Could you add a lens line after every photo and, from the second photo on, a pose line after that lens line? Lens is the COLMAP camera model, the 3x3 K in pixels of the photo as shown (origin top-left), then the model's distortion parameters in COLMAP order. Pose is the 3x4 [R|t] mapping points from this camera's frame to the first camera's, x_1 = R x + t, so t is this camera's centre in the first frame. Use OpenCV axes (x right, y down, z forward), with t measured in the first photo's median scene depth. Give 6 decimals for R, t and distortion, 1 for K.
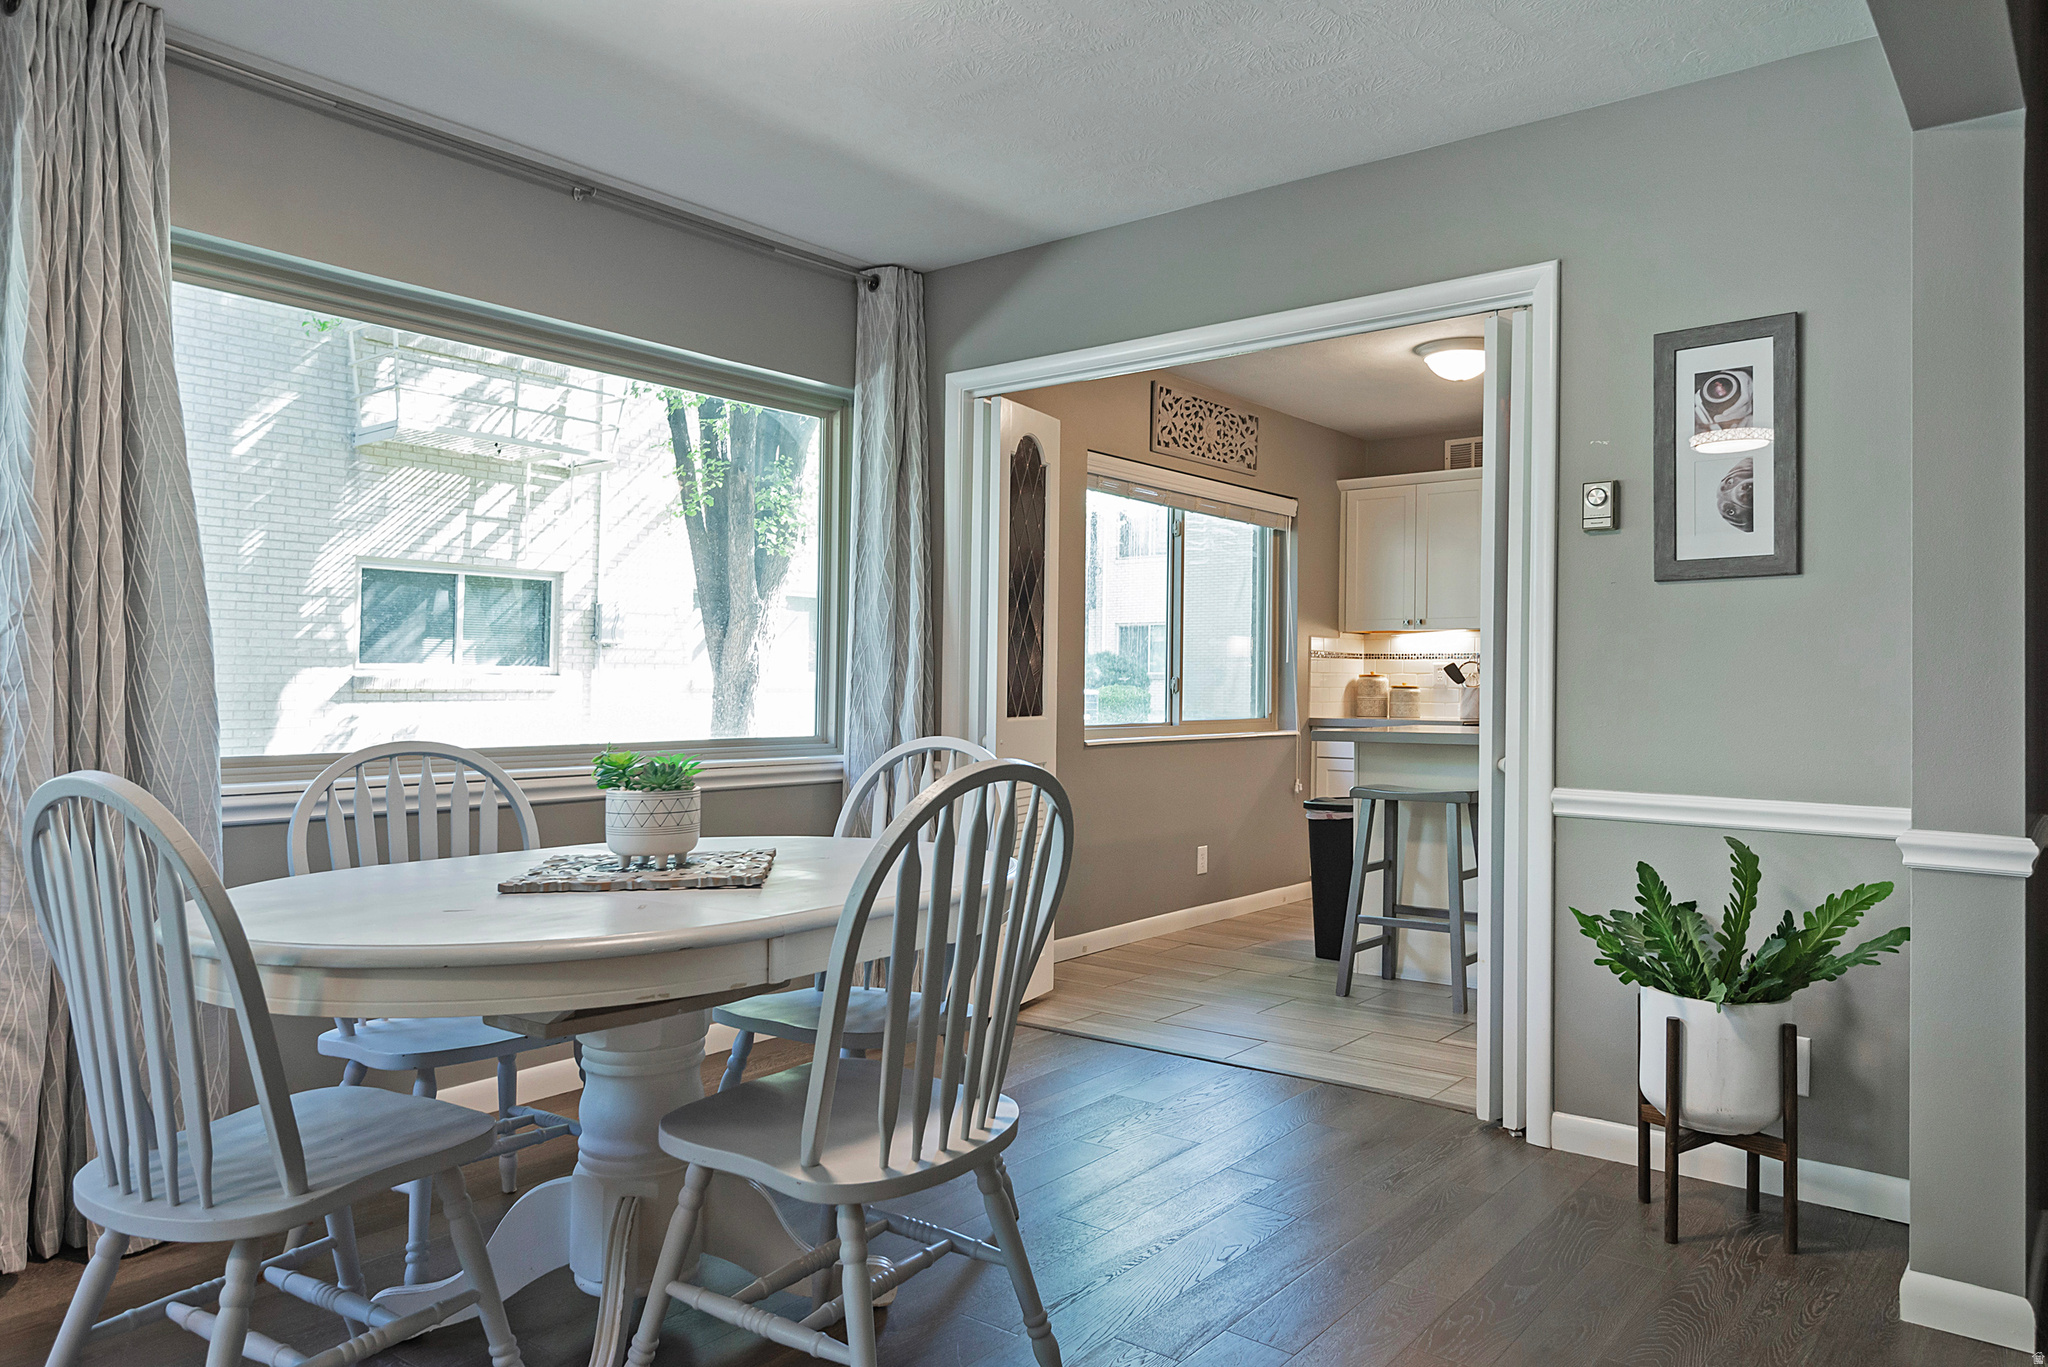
lens RADIAL K [[1422.8, 0, 1021.6], [0, 1422.8, 655.2], [0, 0, 1]] dist [0.000338, -0.000114]
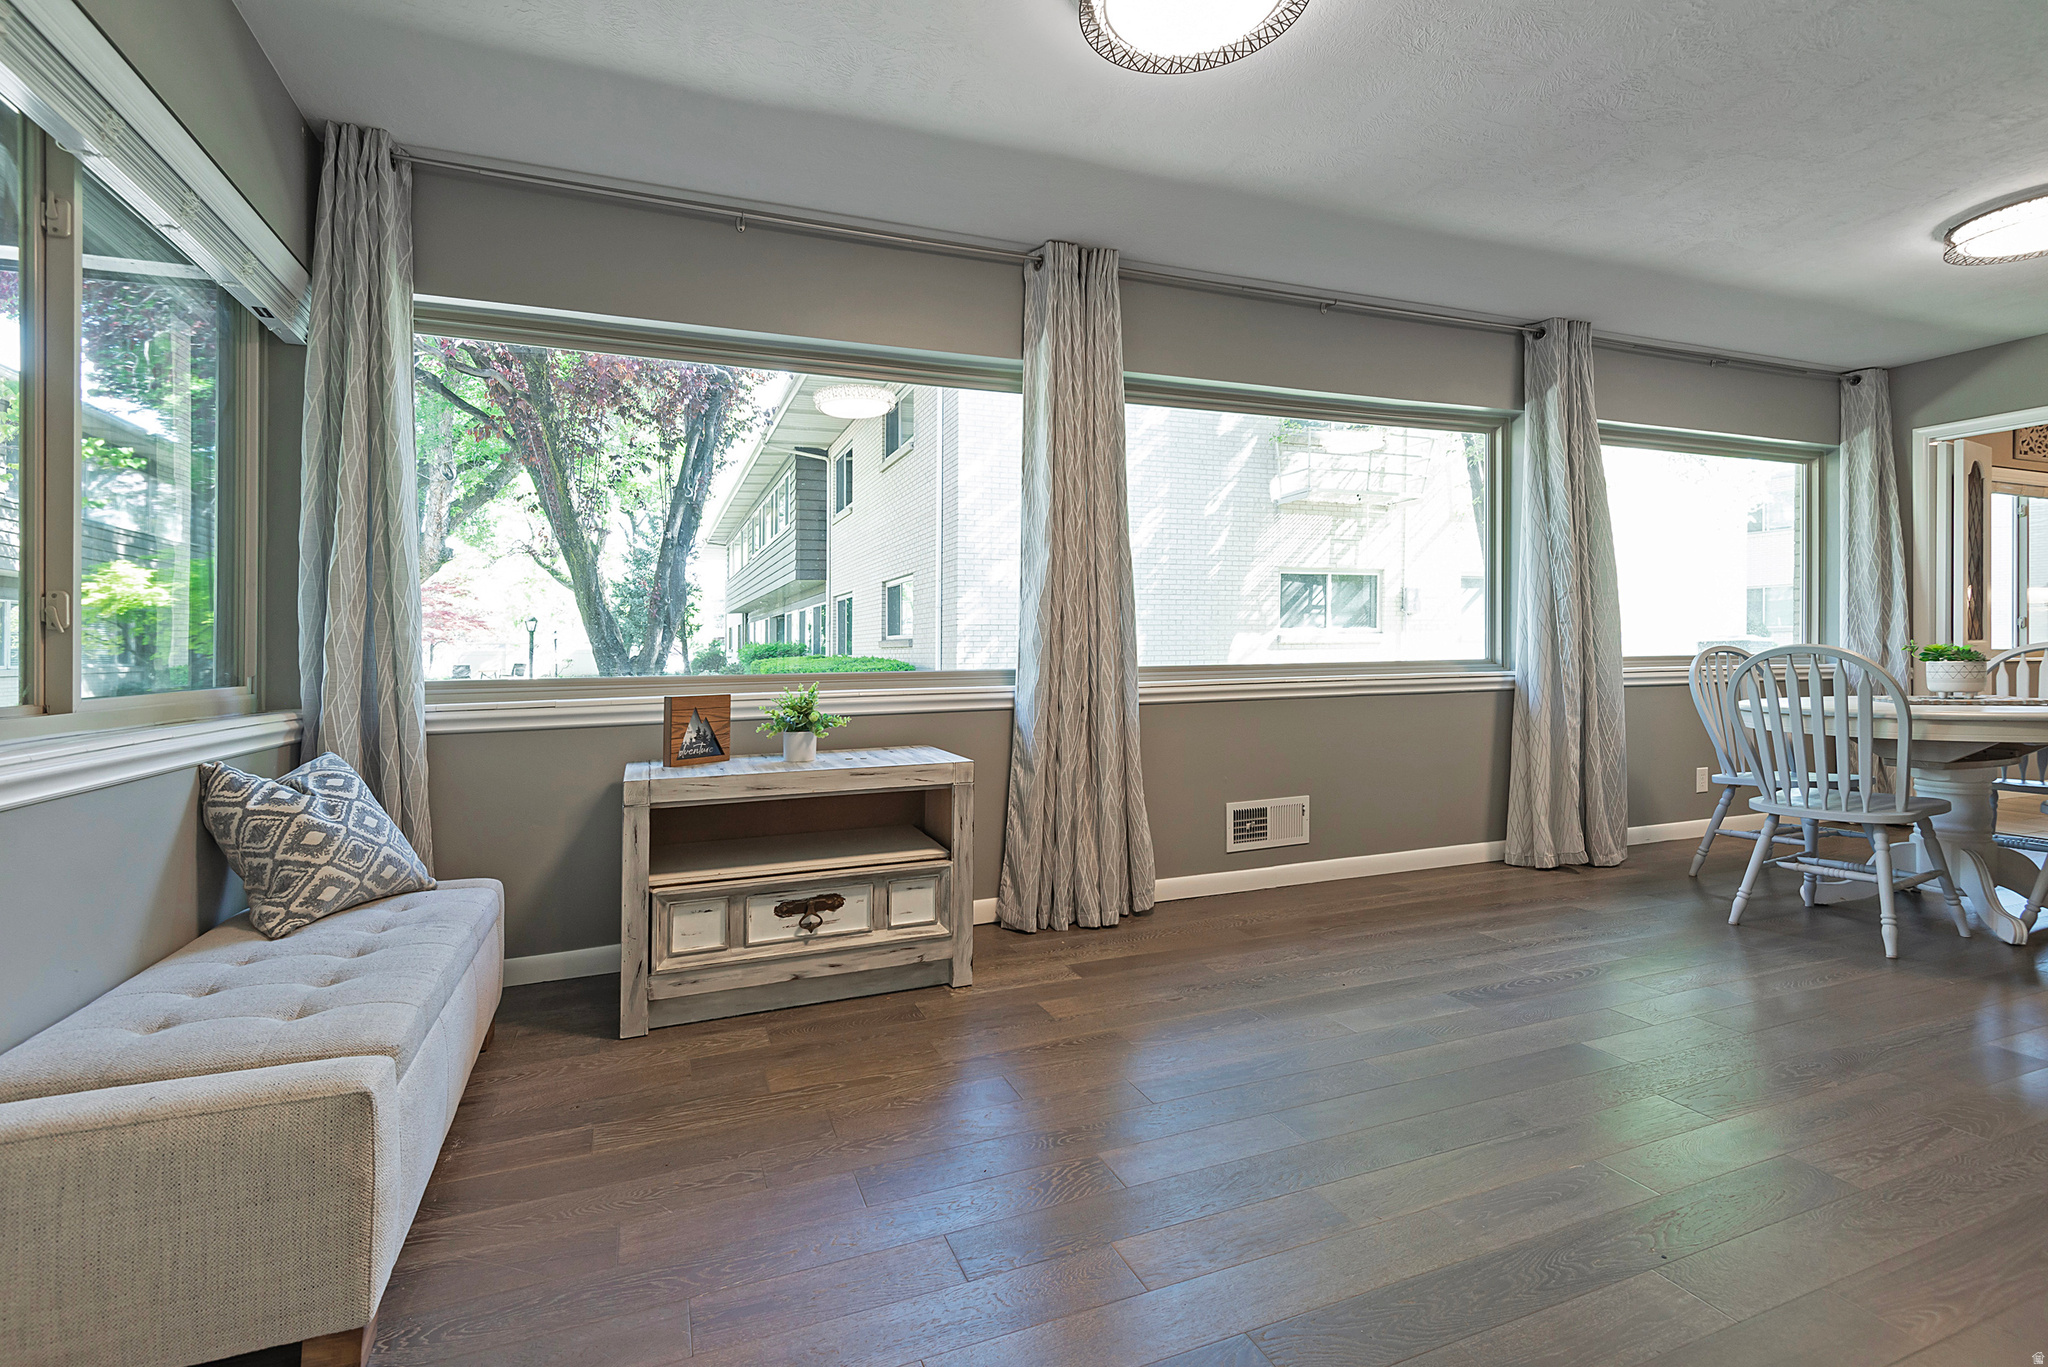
lens RADIAL K [[967.7, 0, 983.2], [0, 967.7, 642.4], [0, 0, 1]] dist [0.027457, -0.023707]
pose [[0.856963, -0.021456, -0.514930, -0.247150], [0.029878, 0.999521, 0.008075, 0.003412], [0.514510, -0.022305, 0.857194, -0.314954]]
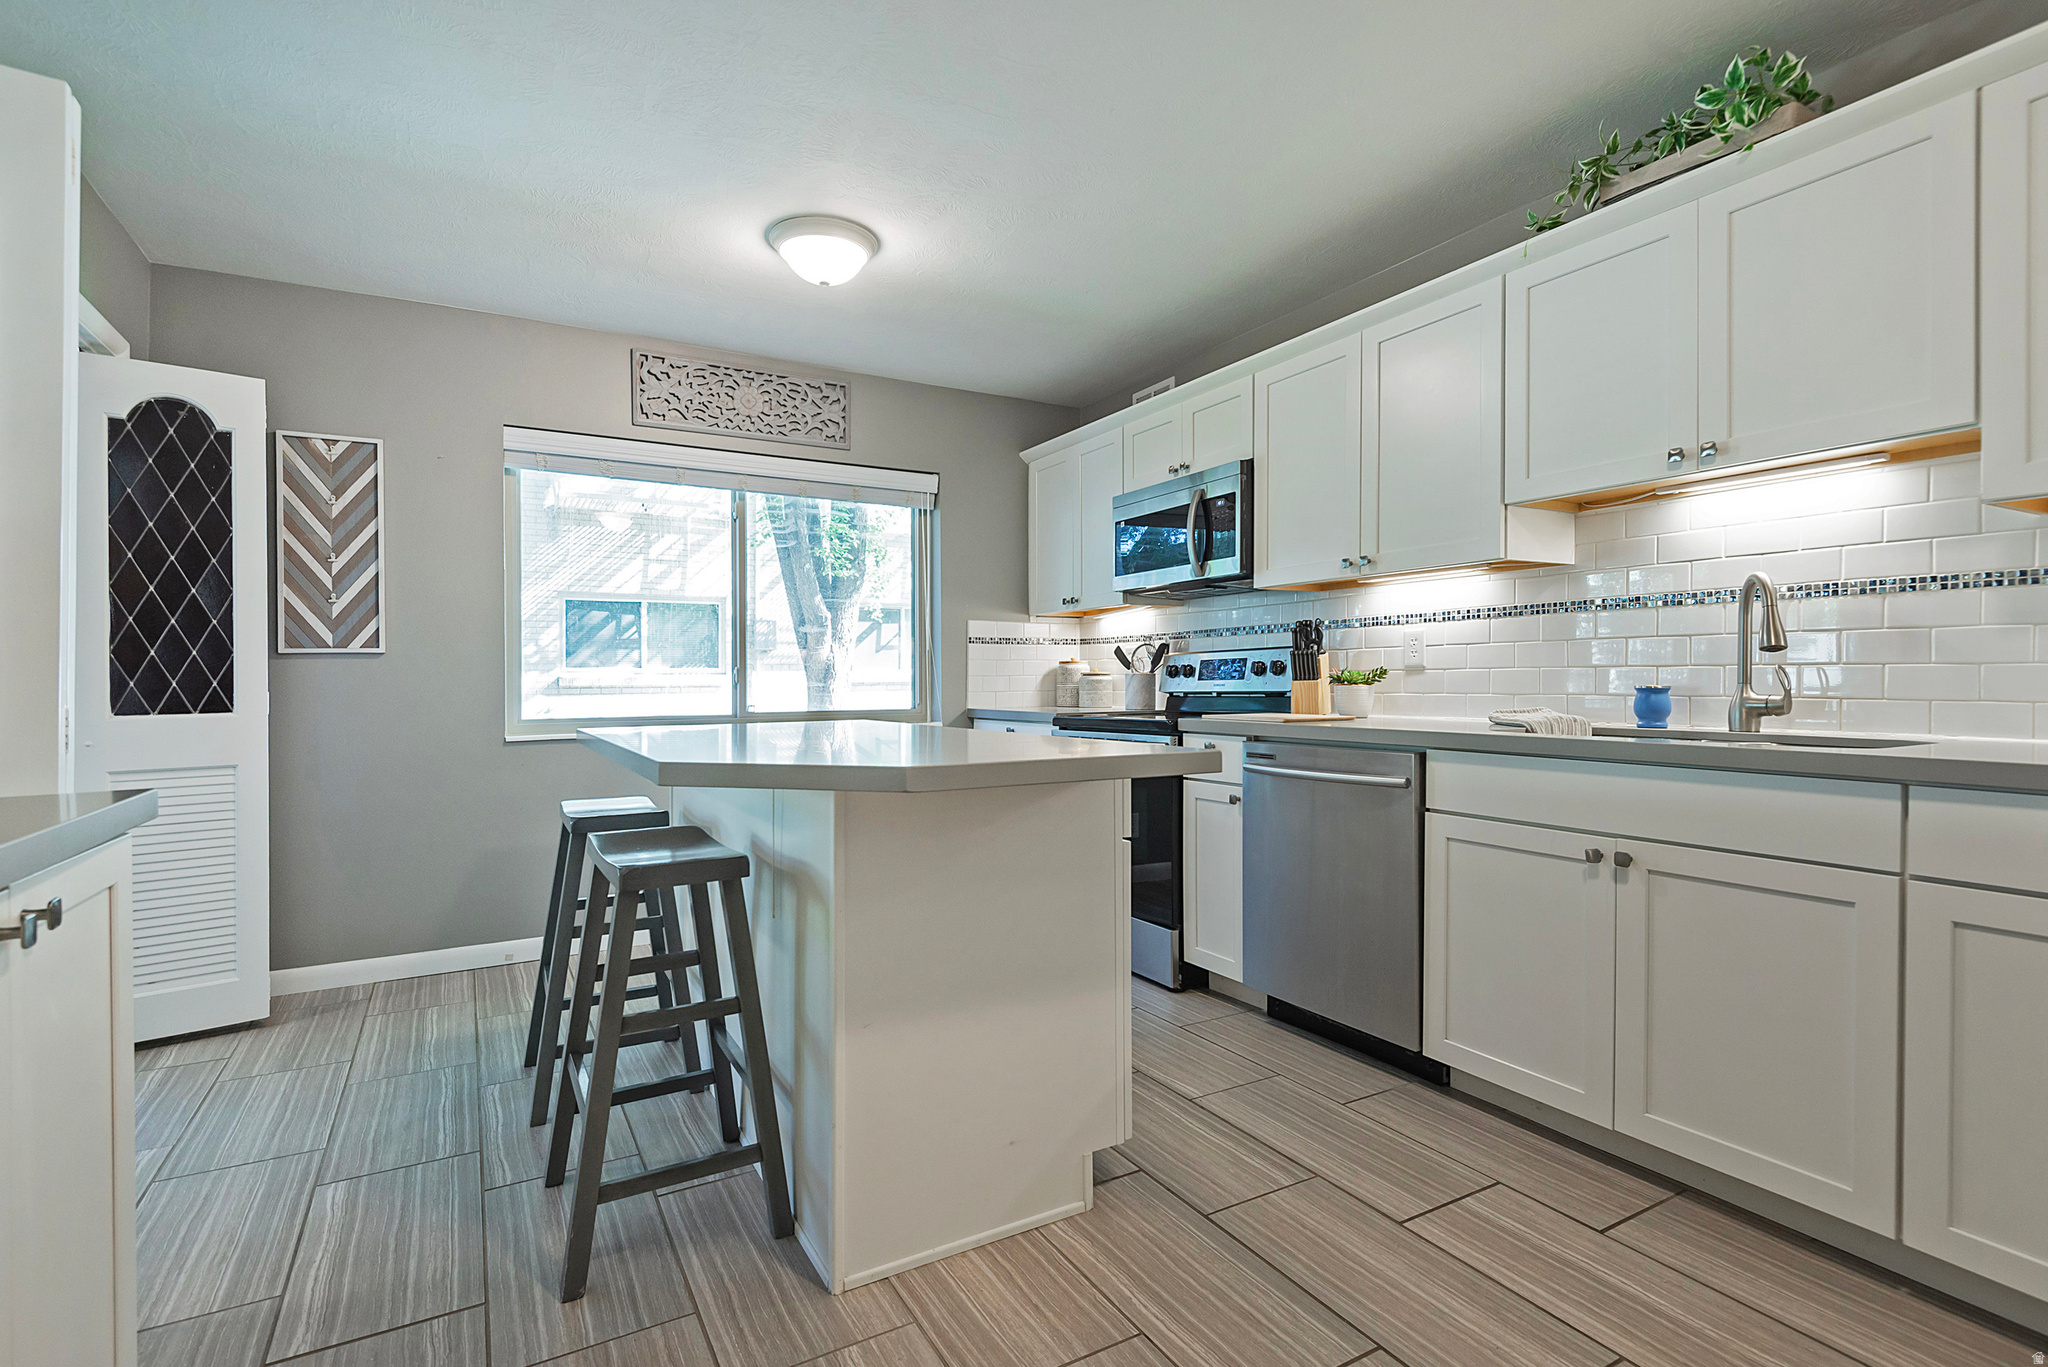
lens RADIAL K [[994.3, 0, 950.4], [0, 994.3, 708.4], [0, 0, 1]] dist [0.033772, -0.025649]
pose [[0.910950, 0.003191, -0.412505, 0.450423], [0.015496, 0.999000, 0.041948, 0.016446], [0.412226, -0.044605, 0.909989, 0.383955]]
